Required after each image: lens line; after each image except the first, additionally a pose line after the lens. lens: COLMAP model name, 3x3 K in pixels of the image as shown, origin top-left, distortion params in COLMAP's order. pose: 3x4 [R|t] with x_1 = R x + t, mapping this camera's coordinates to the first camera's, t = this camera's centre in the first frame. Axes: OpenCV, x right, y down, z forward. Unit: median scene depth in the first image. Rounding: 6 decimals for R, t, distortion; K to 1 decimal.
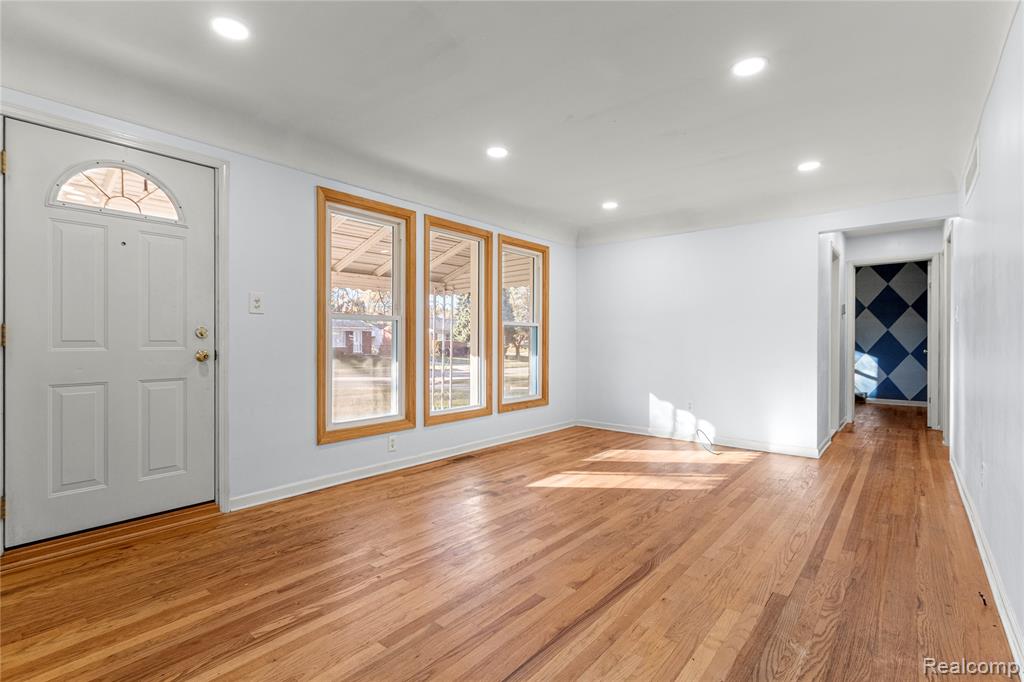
lens RADIAL K [[475.5, 0, 511.2], [0, 475.5, 345.3], [0, 0, 1]] dist [0.003245, -0.001861]
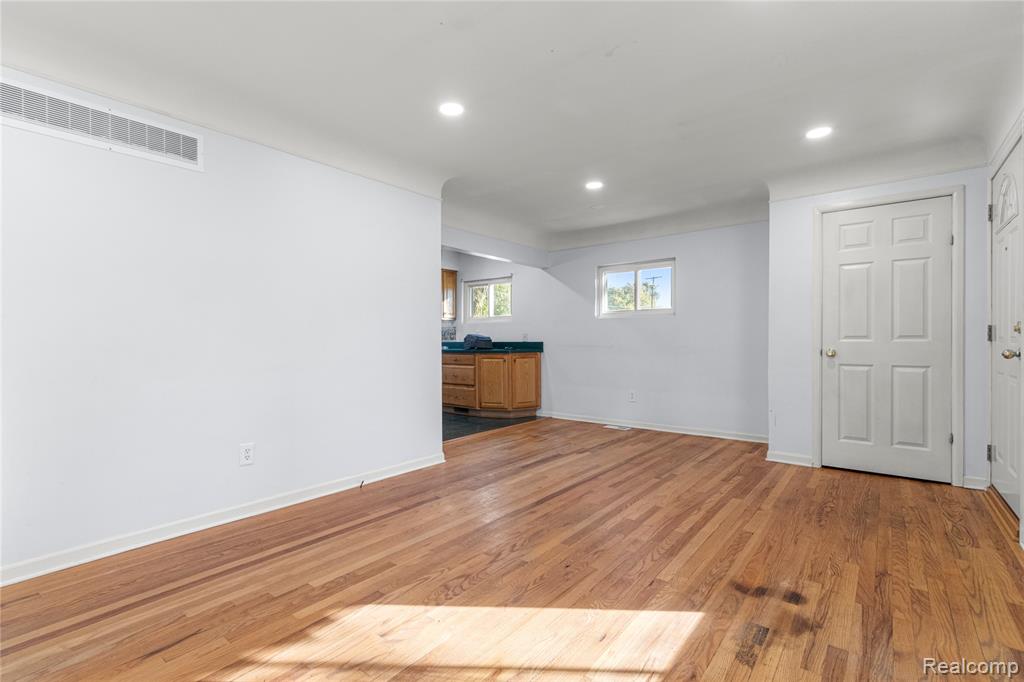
lens RADIAL K [[475.5, 0, 513.4], [0, 475.5, 337.8], [0, 0, 1]] dist [0.003245, -0.001861]
pose [[-0.999674, 0.002770, -0.025382, 0.314810], [0.002686, 0.999991, 0.003351, -0.012090], [0.025391, 0.003282, -0.999672, 1.863960]]
